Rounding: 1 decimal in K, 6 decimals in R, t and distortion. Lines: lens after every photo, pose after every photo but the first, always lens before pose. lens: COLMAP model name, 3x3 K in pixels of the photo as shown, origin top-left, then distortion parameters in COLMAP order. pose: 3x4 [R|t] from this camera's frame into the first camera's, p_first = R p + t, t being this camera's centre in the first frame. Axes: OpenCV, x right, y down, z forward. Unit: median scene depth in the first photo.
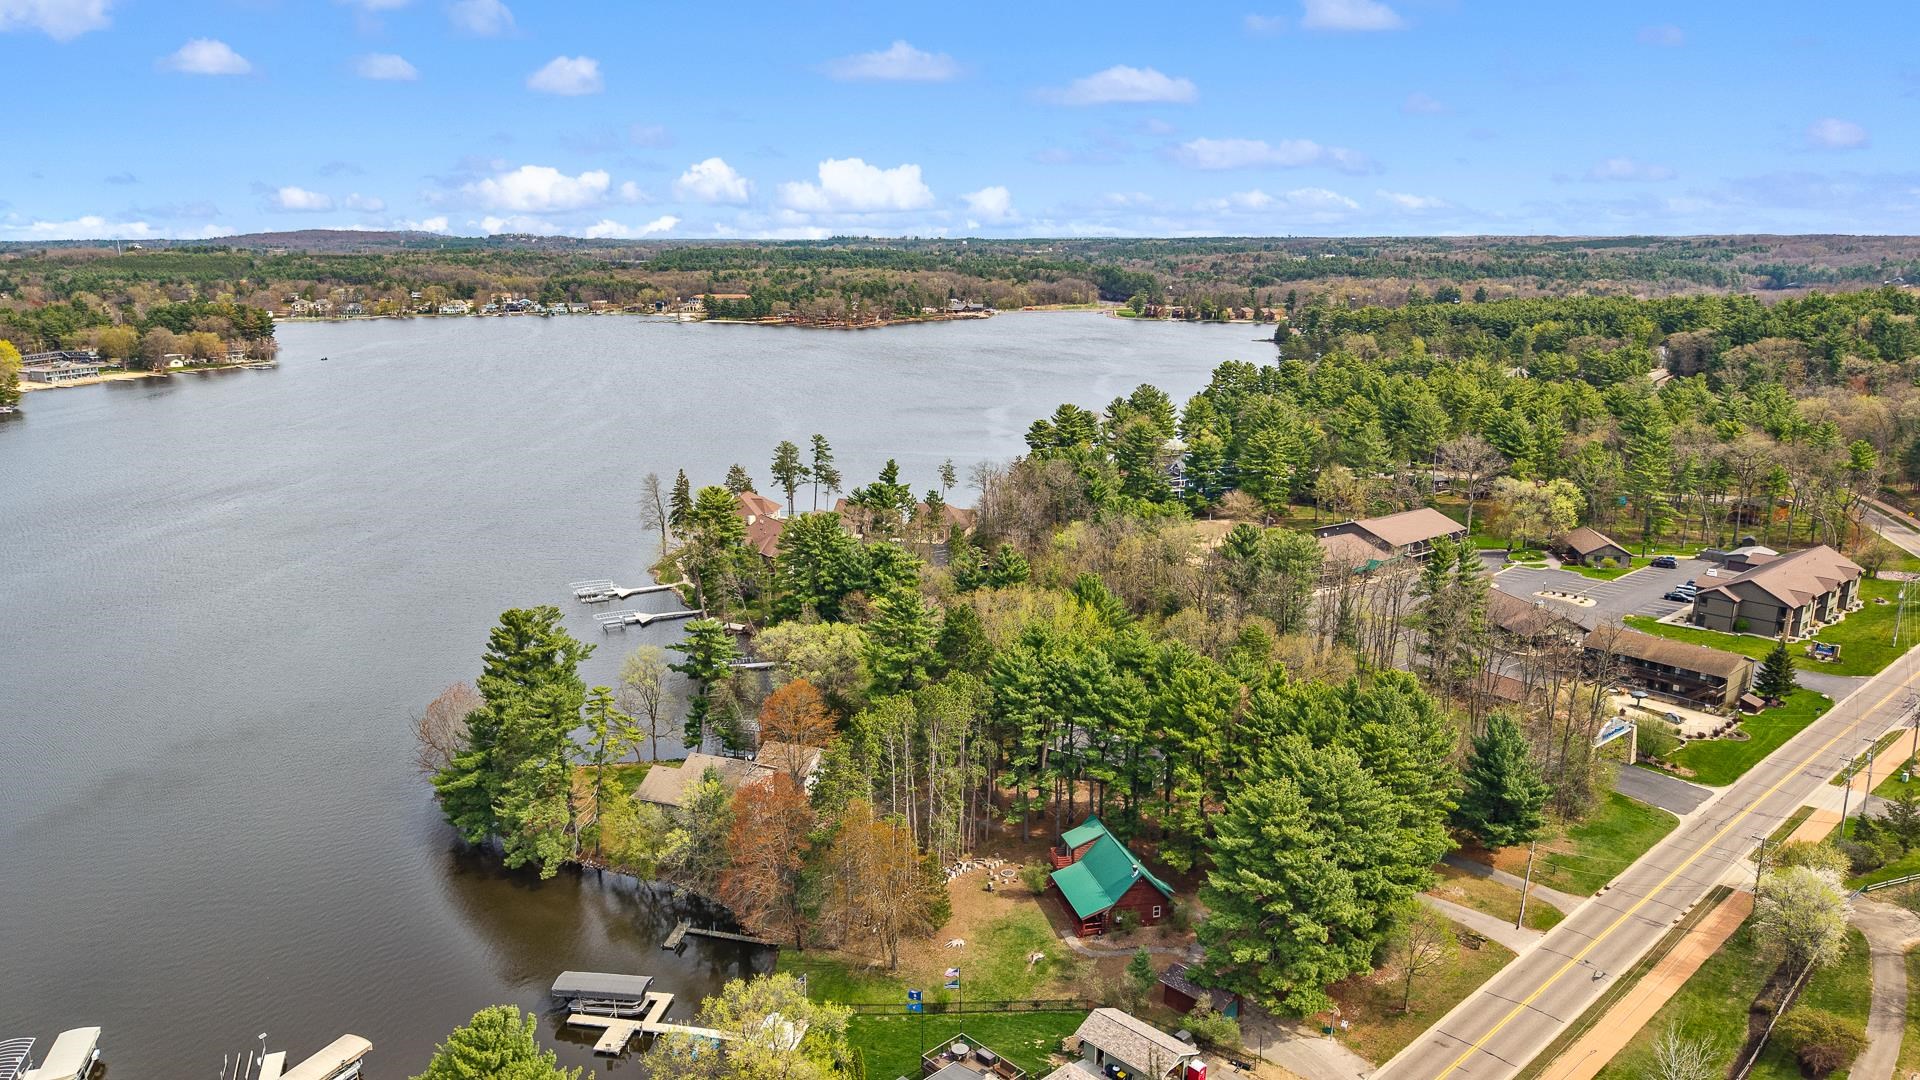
lens RADIAL K [[1290.8, 0, 947.0], [0, 1290.8, 543.6], [0, 0, 1]] dist [0.041158, -0.056940]
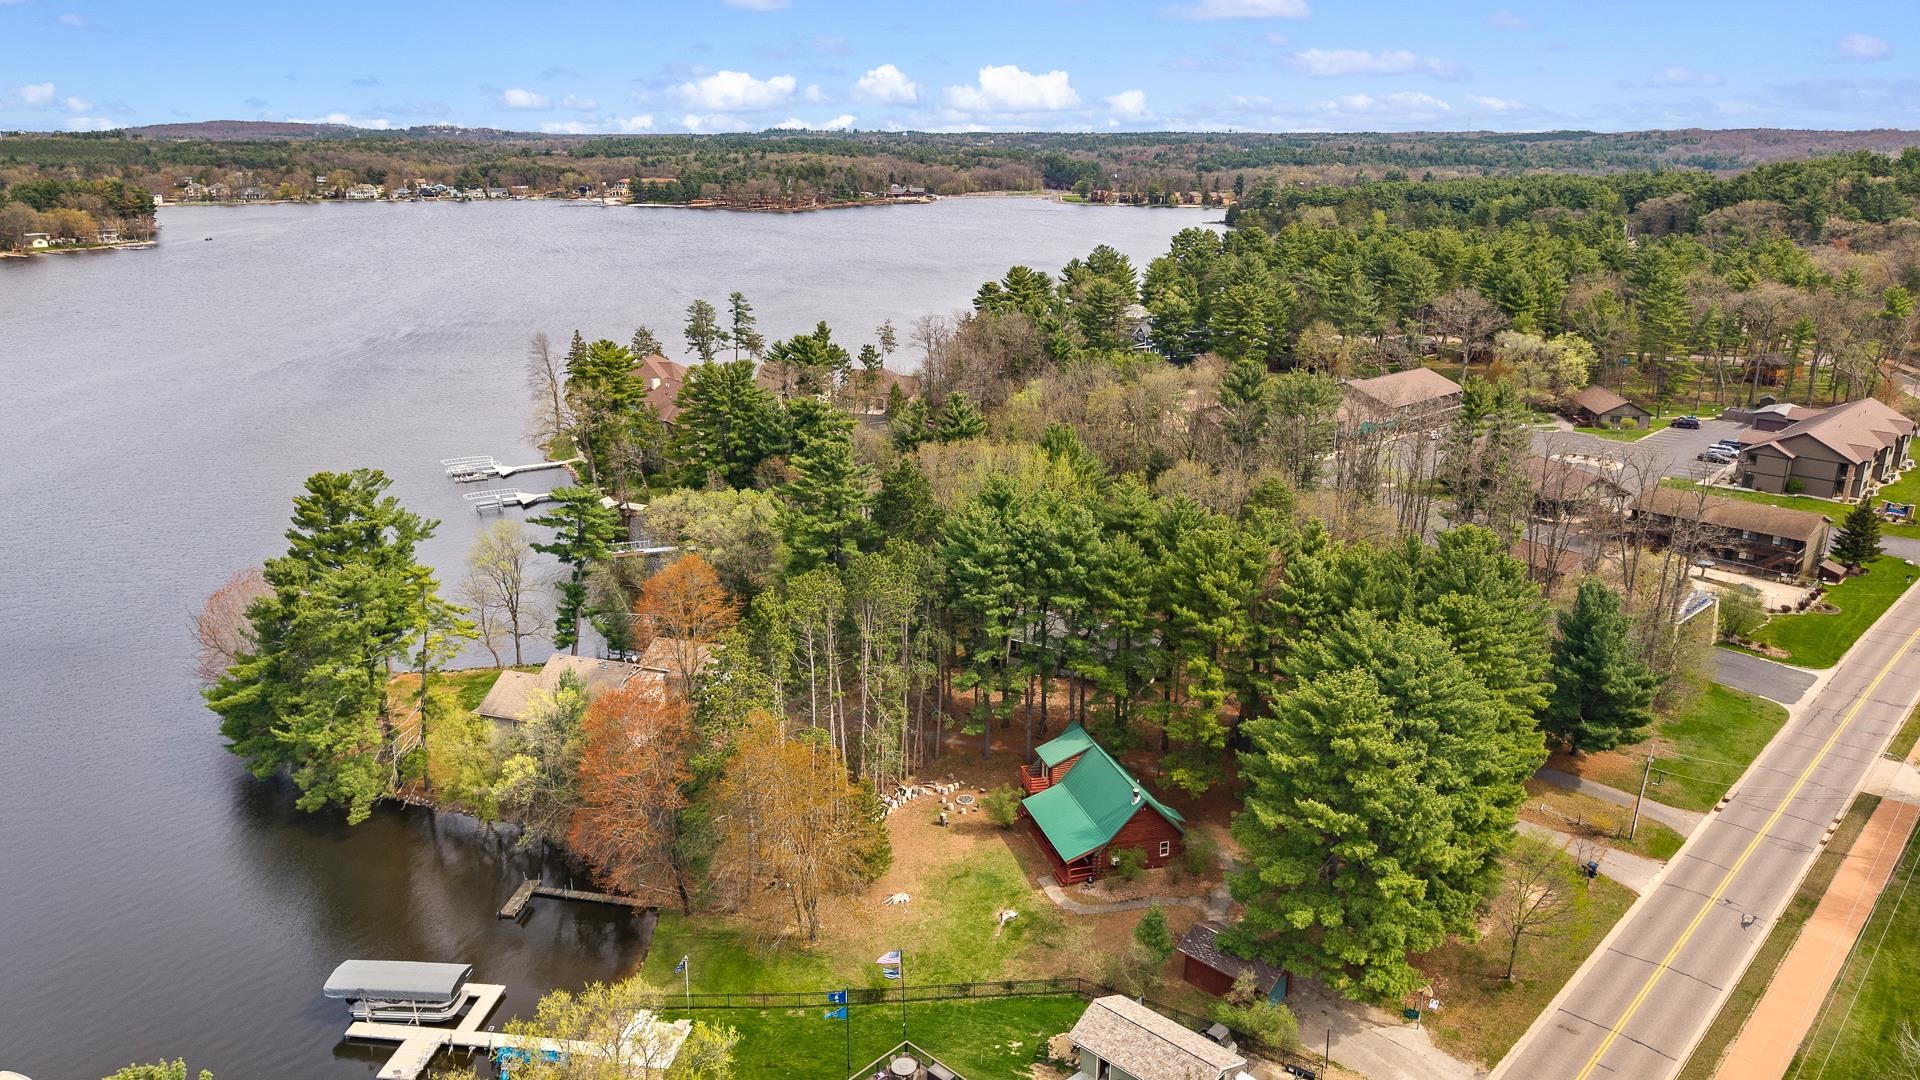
lens RADIAL K [[1286.7, 0, 962.6], [0, 1286.7, 518.1], [0, 0, 1]] dist [0.029494, -0.034970]
pose [[0.998420, -0.014065, 0.054406, 0.002964], [0.010904, 0.998260, 0.057952, 0.021485], [-0.055126, -0.057268, 0.996836, 0.123334]]
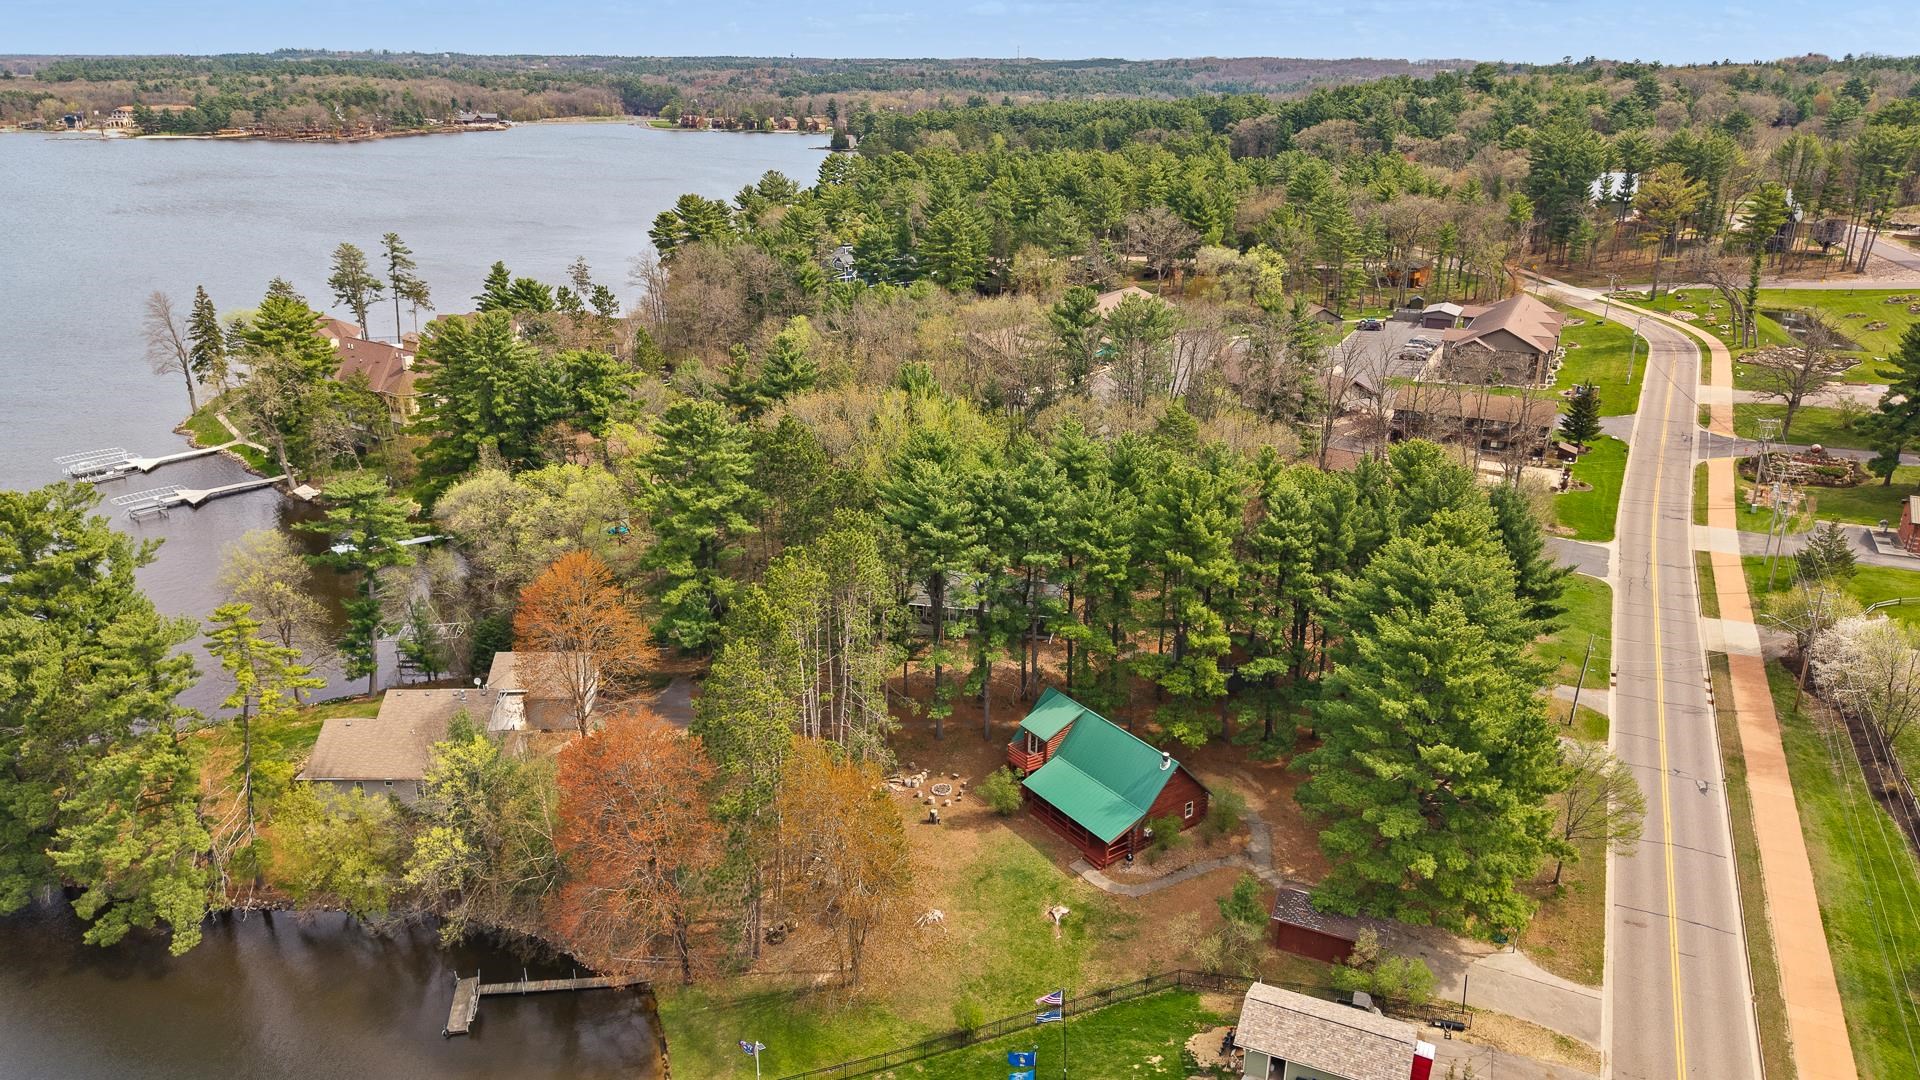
lens RADIAL K [[1276.4, 0, 960.0], [0, 1276.4, 540.0], [0, 0, 1]] dist [0.030204, -0.041813]
pose [[0.929890, -0.121678, 0.347130, -0.081877], [0.076531, 0.987051, 0.140976, 0.013611], [-0.359789, -0.104526, 0.927160, 0.187991]]
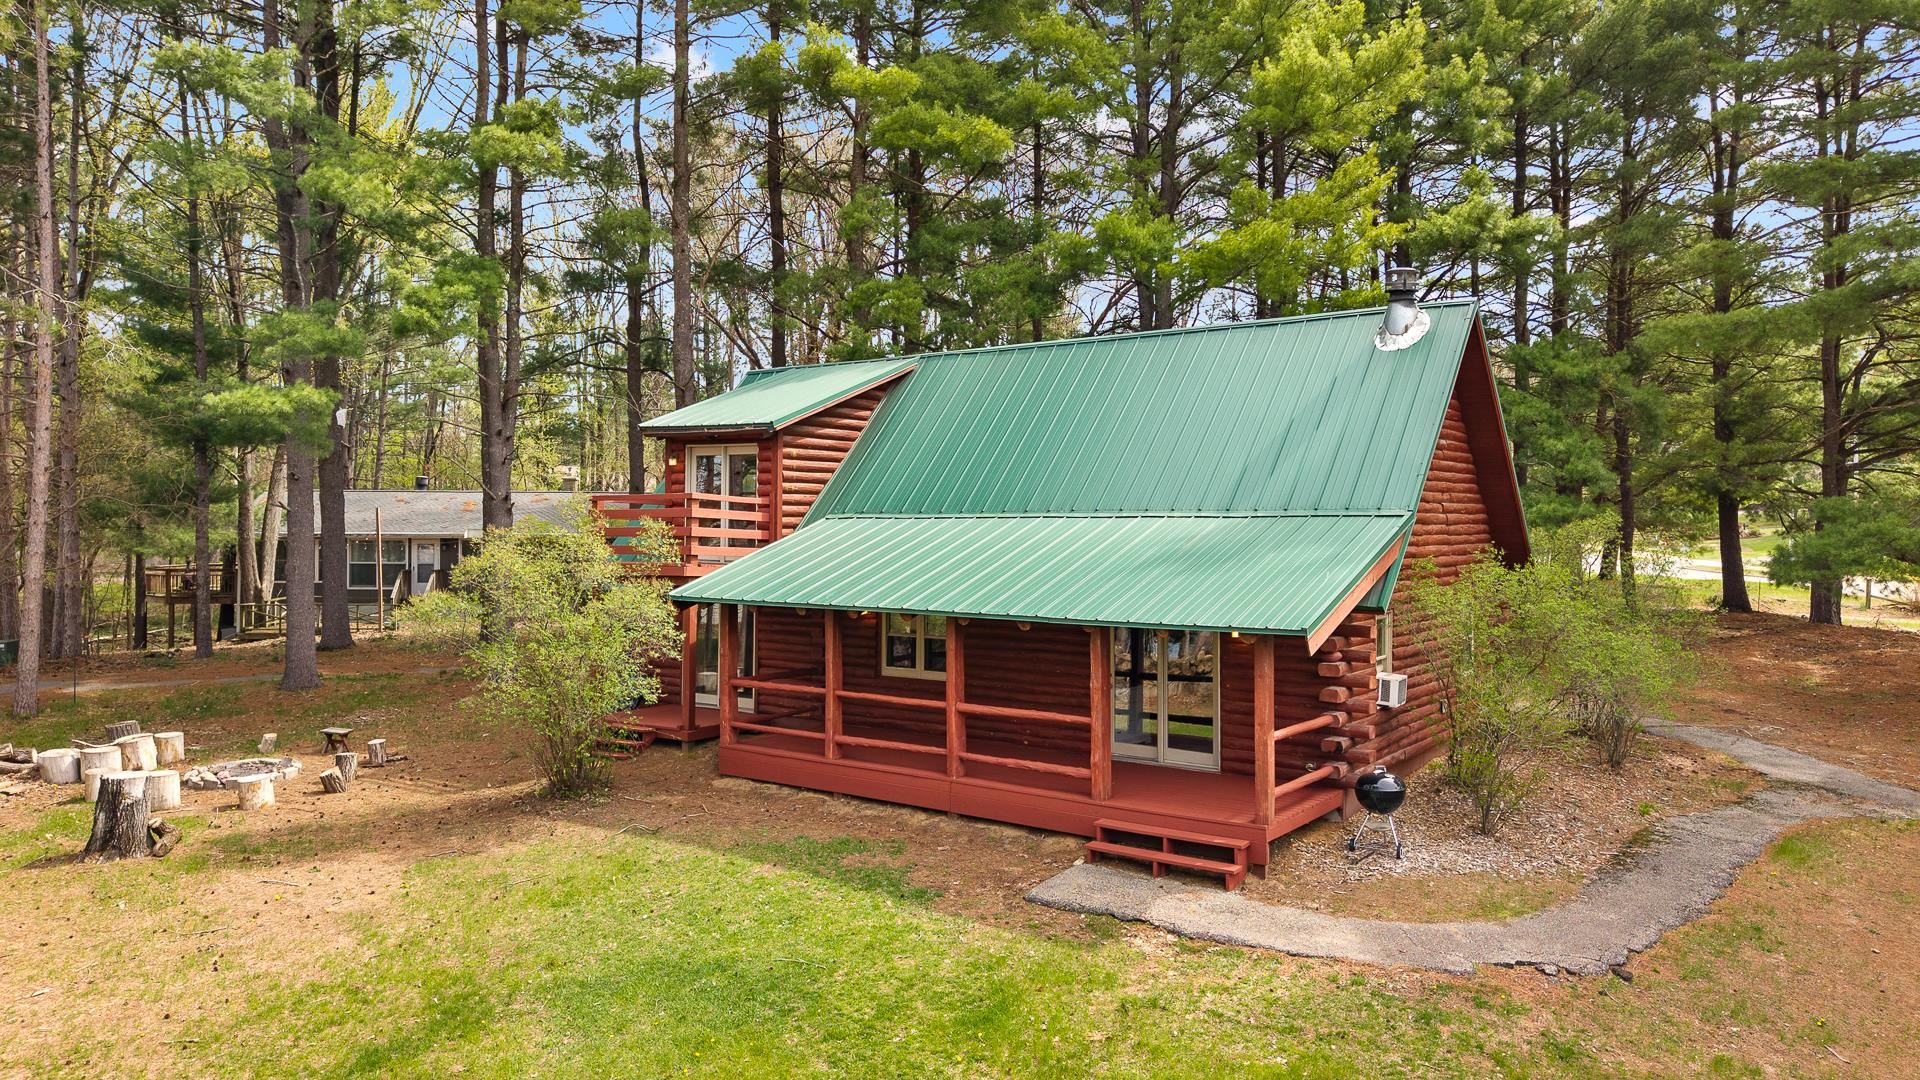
lens RADIAL K [[1286.7, 0, 962.6], [0, 1286.7, 518.1], [0, 0, 1]] dist [0.029494, -0.034970]
pose [[0.759571, 0.012590, 0.650302, 0.007772], [0.137820, 0.973994, -0.179834, 0.131151], [-0.635655, 0.226222, 0.738083, 0.419977]]
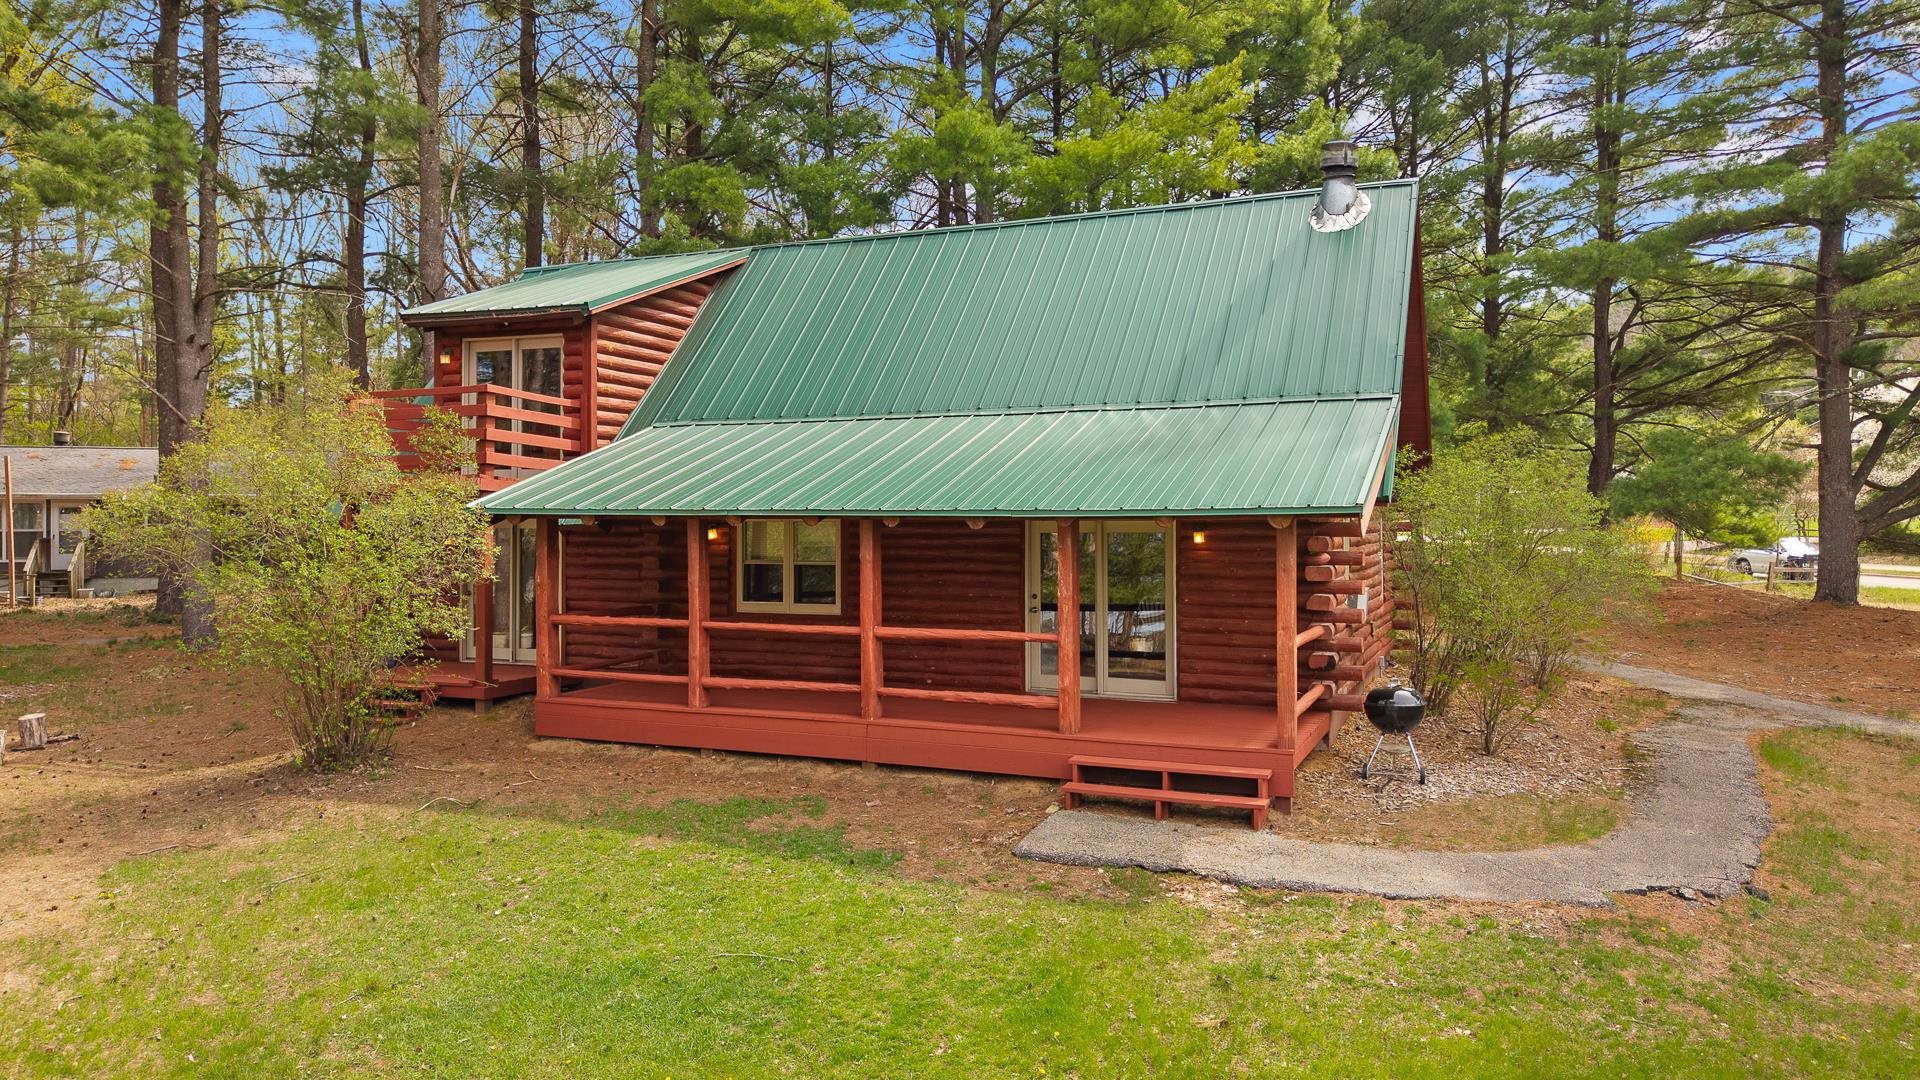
lens RADIAL K [[1268.7, 0, 968.5], [0, 1268.7, 547.6], [0, 0, 1]] dist [0.026424, -0.025470]
pose [[0.591628, -0.007232, 0.806179, 0.010423], [0.174168, 0.977493, -0.119048, 0.132040], [-0.787173, 0.210843, 0.579572, 0.434412]]
